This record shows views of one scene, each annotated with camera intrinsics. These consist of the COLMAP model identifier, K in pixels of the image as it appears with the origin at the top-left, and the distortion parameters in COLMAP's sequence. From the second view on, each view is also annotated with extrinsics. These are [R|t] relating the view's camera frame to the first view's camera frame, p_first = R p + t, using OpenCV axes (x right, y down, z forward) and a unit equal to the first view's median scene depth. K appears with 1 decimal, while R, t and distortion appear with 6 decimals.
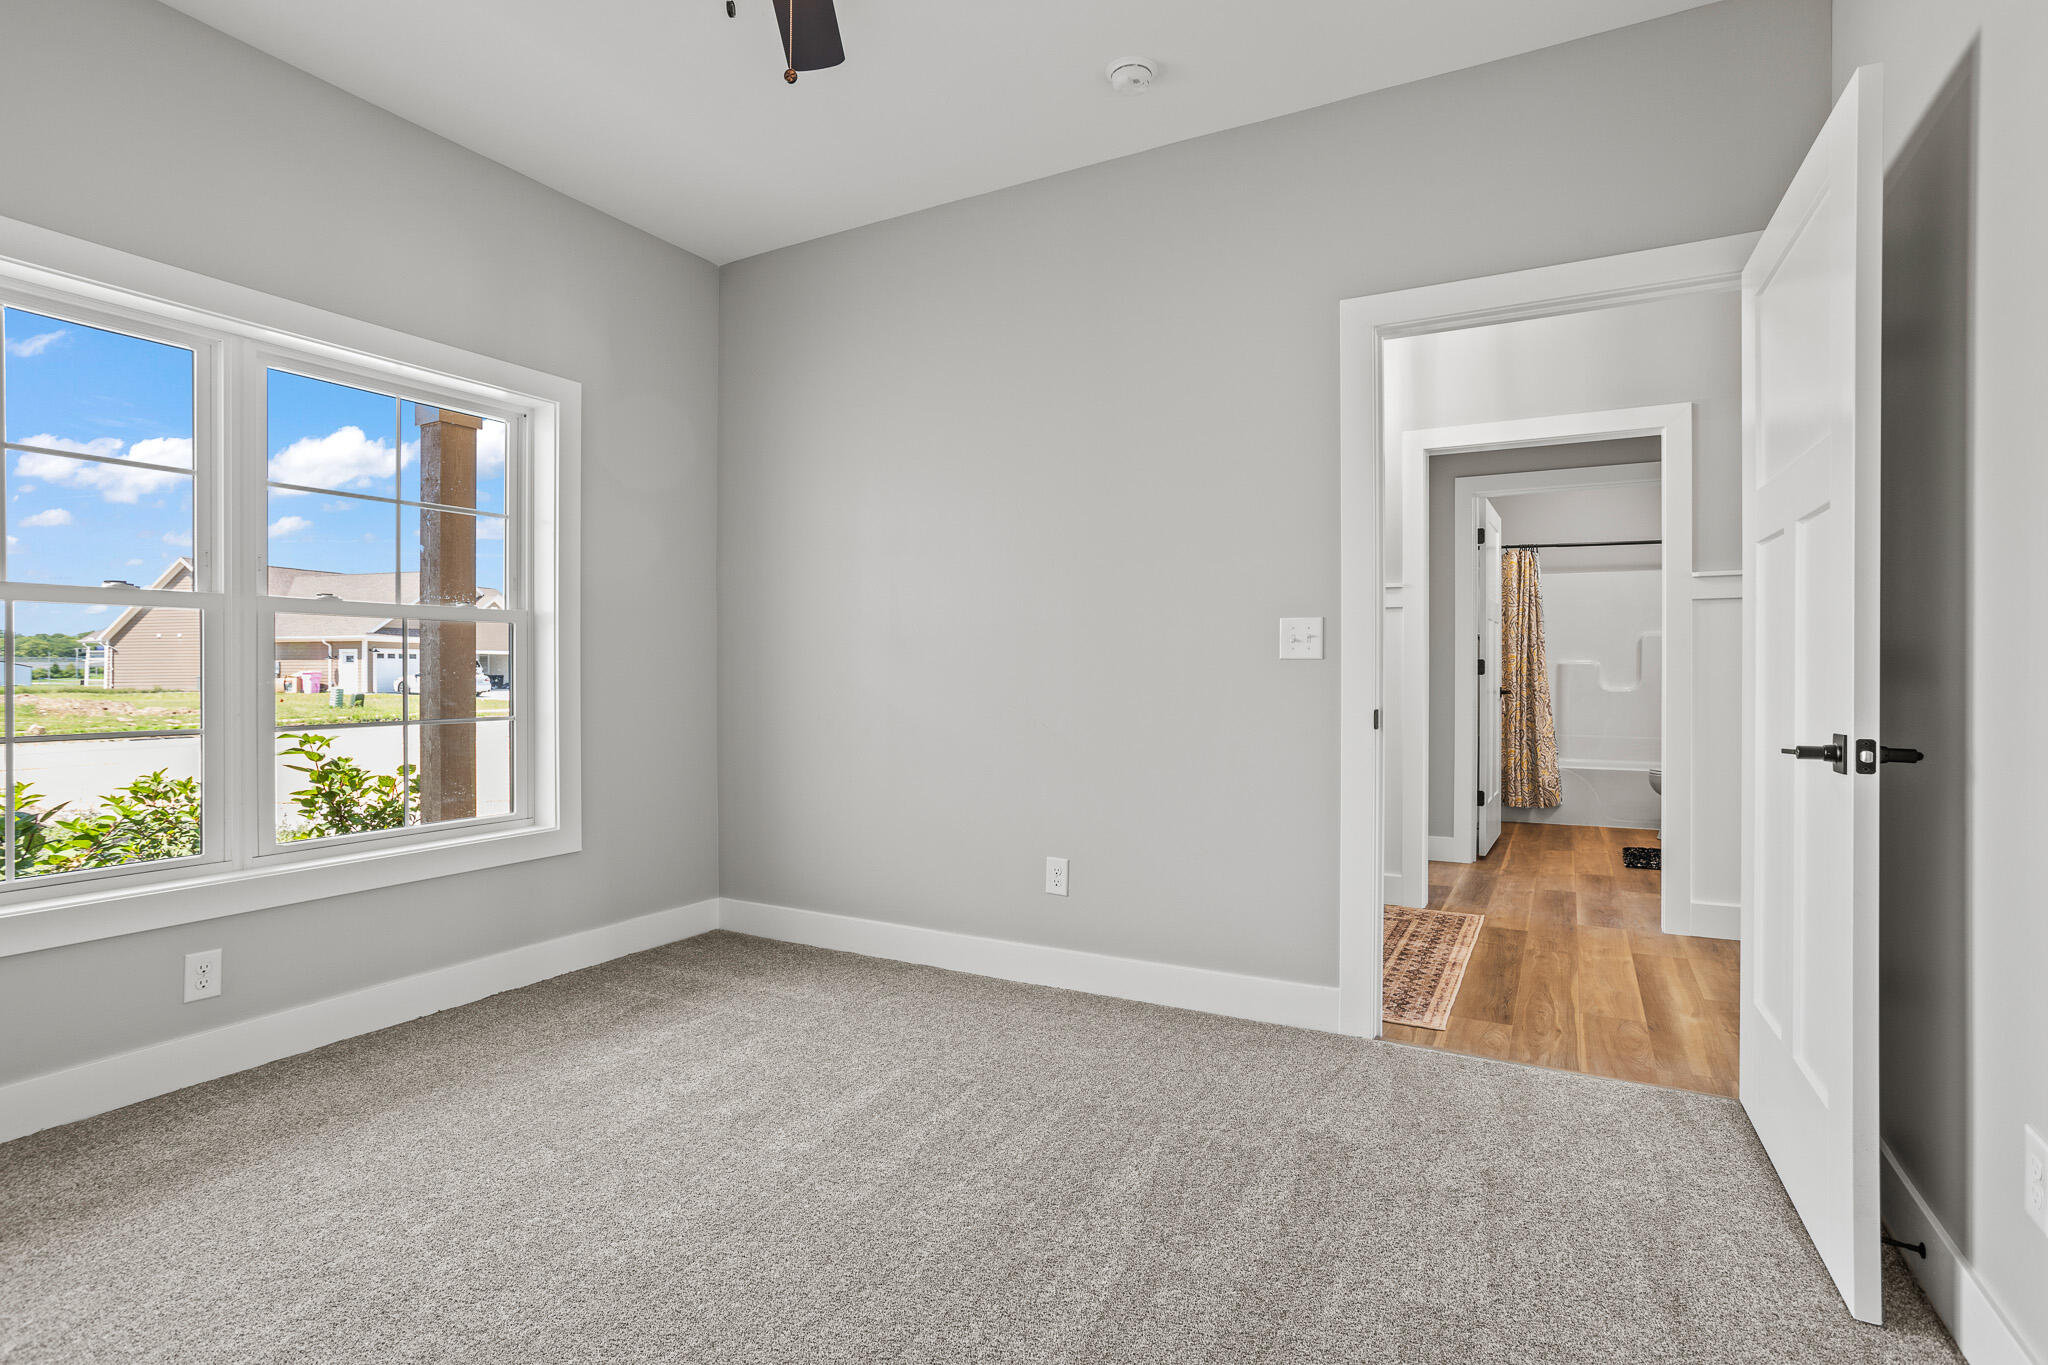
lens RADIAL K [[997.2, 0, 1010.1], [0, 997.2, 676.3], [0, 0, 1]] dist [-0.048667, 0.034370]
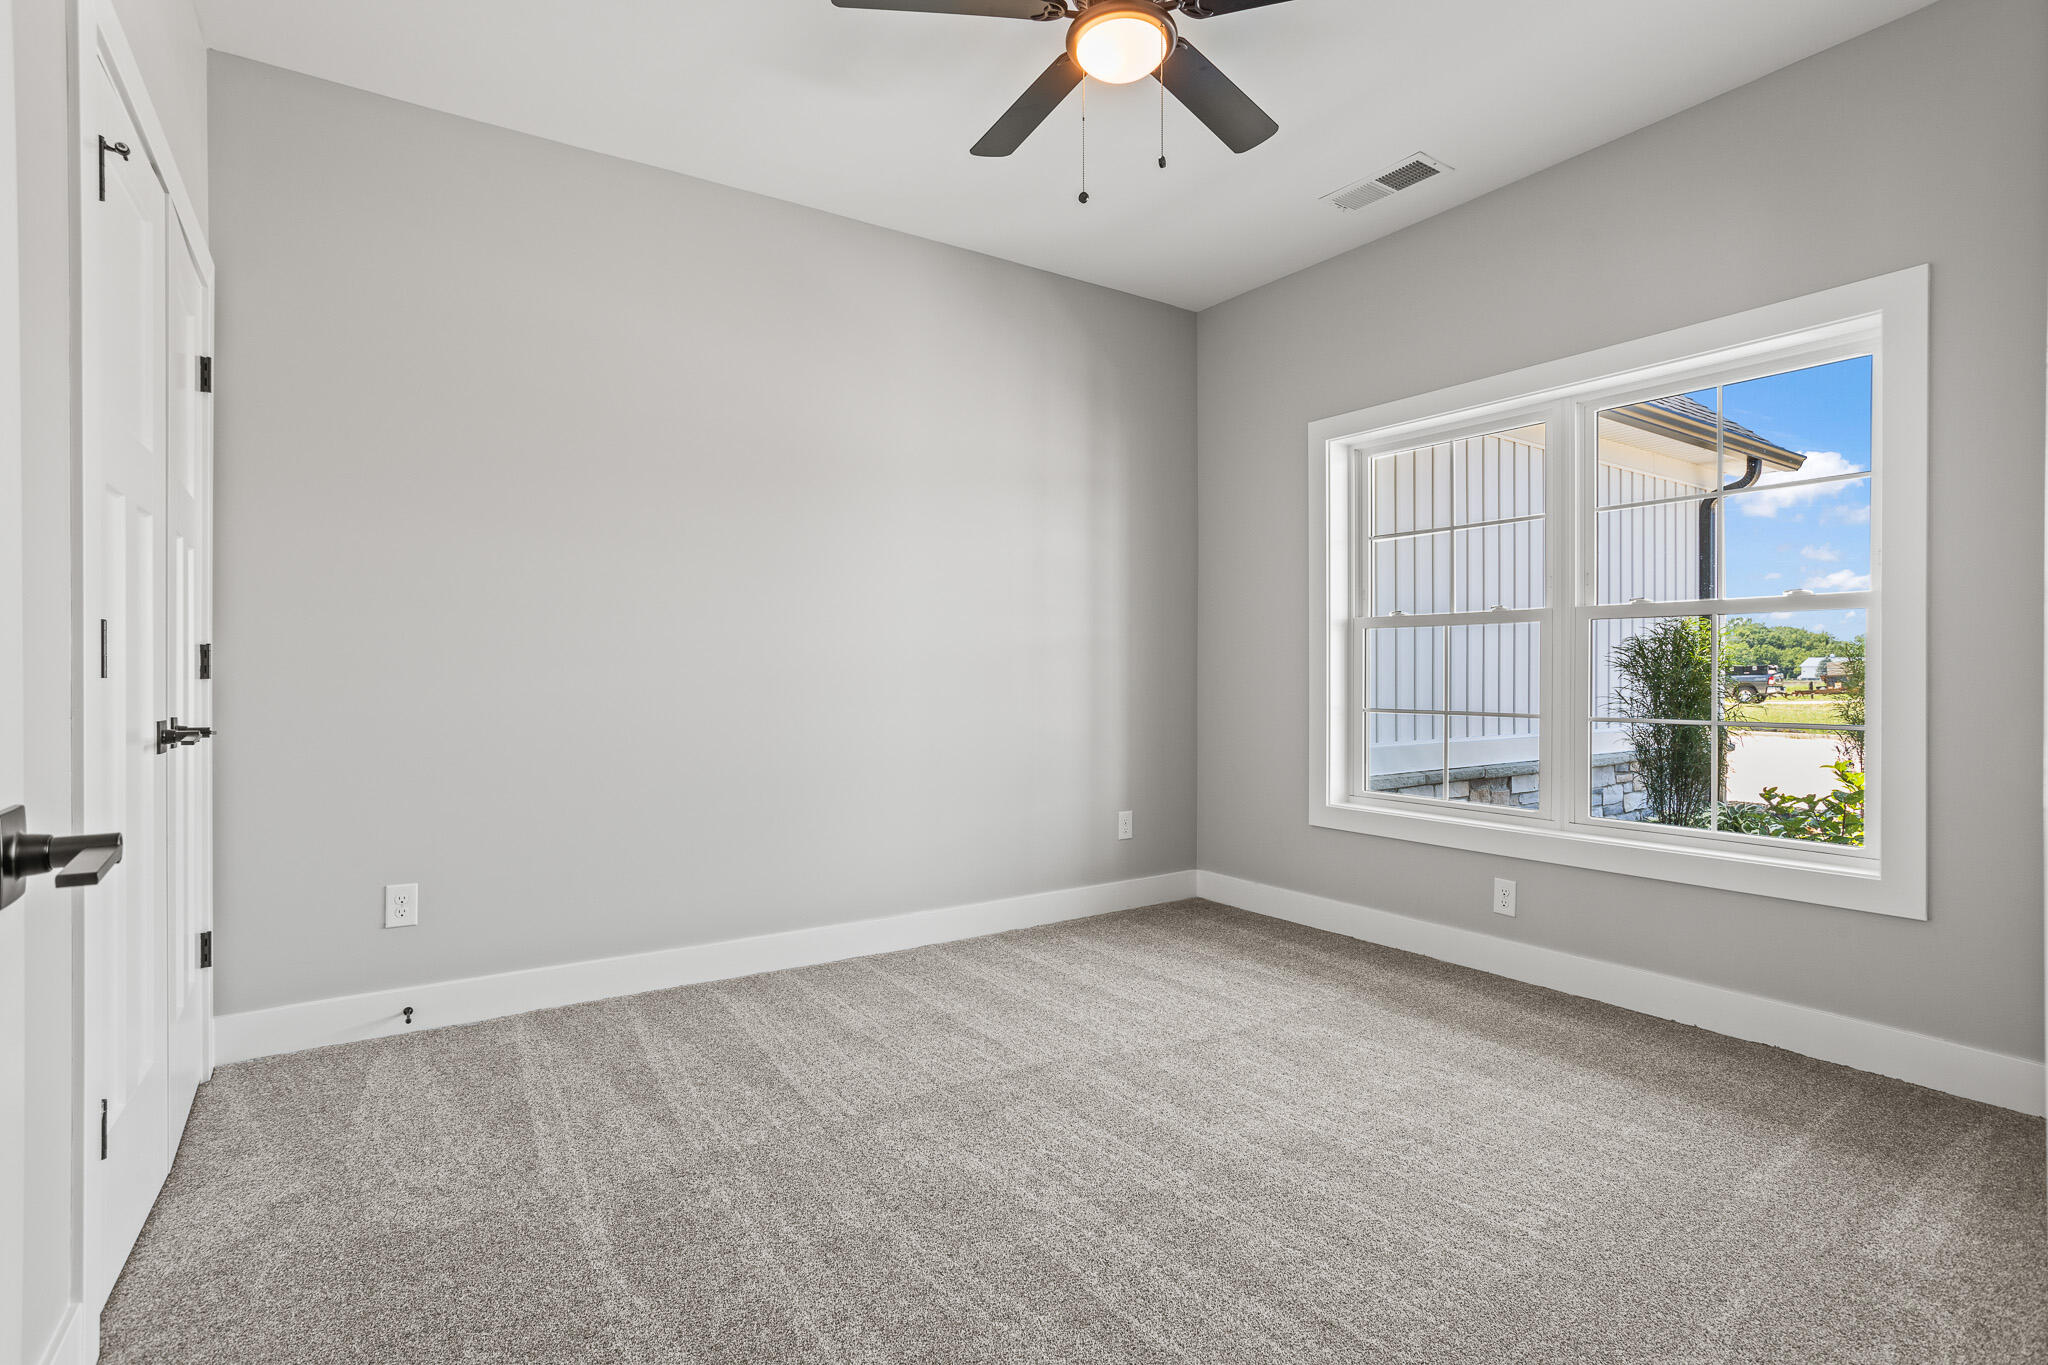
lens RADIAL K [[997.2, 0, 1010.1], [0, 997.2, 676.3], [0, 0, 1]] dist [-0.048667, 0.034370]
pose [[-0.454987, 0.004075, -0.890489, 0.634211], [-0.000160, 0.999989, 0.004658, -0.002136], [0.890498, 0.002262, -0.454982, 0.944602]]
